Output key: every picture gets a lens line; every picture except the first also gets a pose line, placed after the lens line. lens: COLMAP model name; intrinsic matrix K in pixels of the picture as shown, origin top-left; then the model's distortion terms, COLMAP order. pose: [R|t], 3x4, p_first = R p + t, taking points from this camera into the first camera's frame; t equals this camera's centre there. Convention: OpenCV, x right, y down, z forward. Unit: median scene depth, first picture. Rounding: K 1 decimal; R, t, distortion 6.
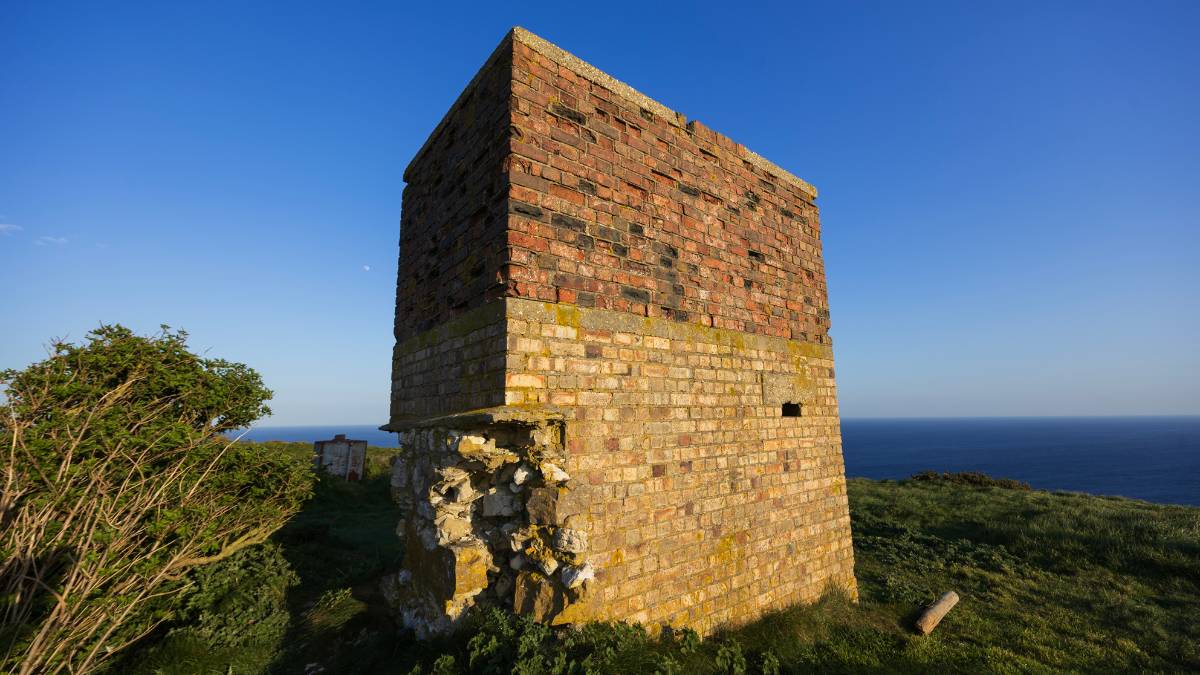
lens RADIAL K [[482.1, 0, 607.0], [0, 482.1, 316.2], [0, 0, 1]] dist [0.000041, 0.000006]
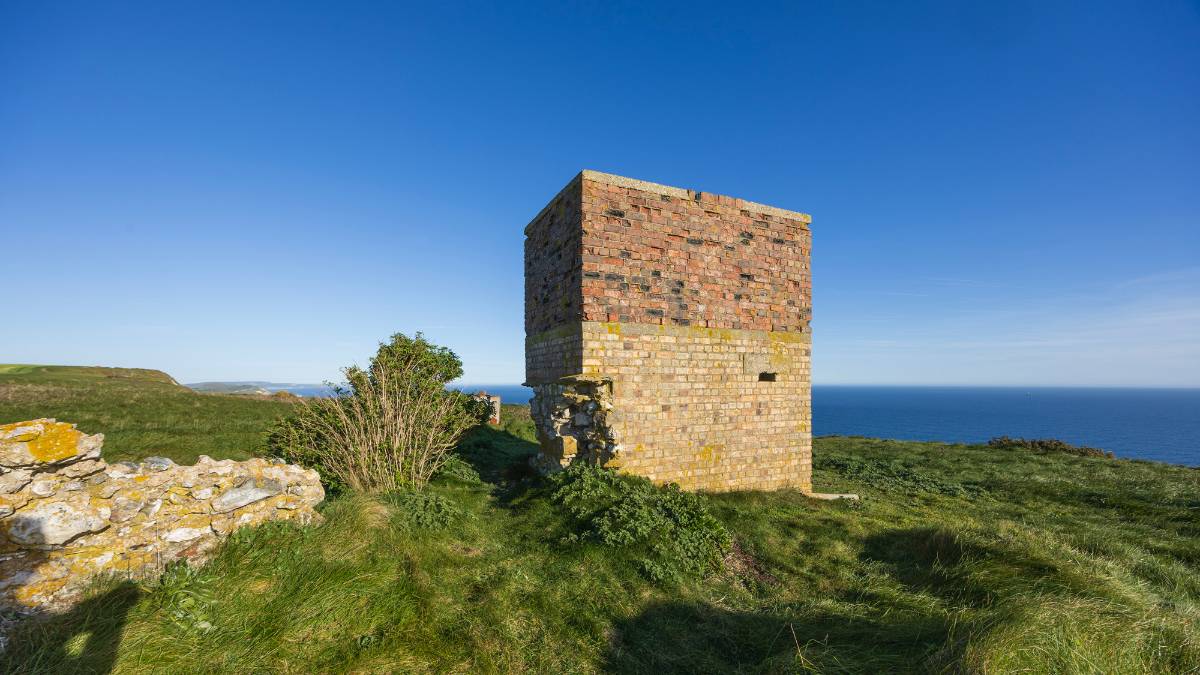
lens RADIAL K [[482.1, 0, 600.1], [0, 482.1, 338.1], [0, 0, 1]] dist [0.000041, 0.000006]
pose [[0.975077, -0.006763, -0.221763, 0.245403], [0.032597, 0.993056, 0.113039, -0.151776], [0.219459, -0.117450, 0.968526, -0.746727]]
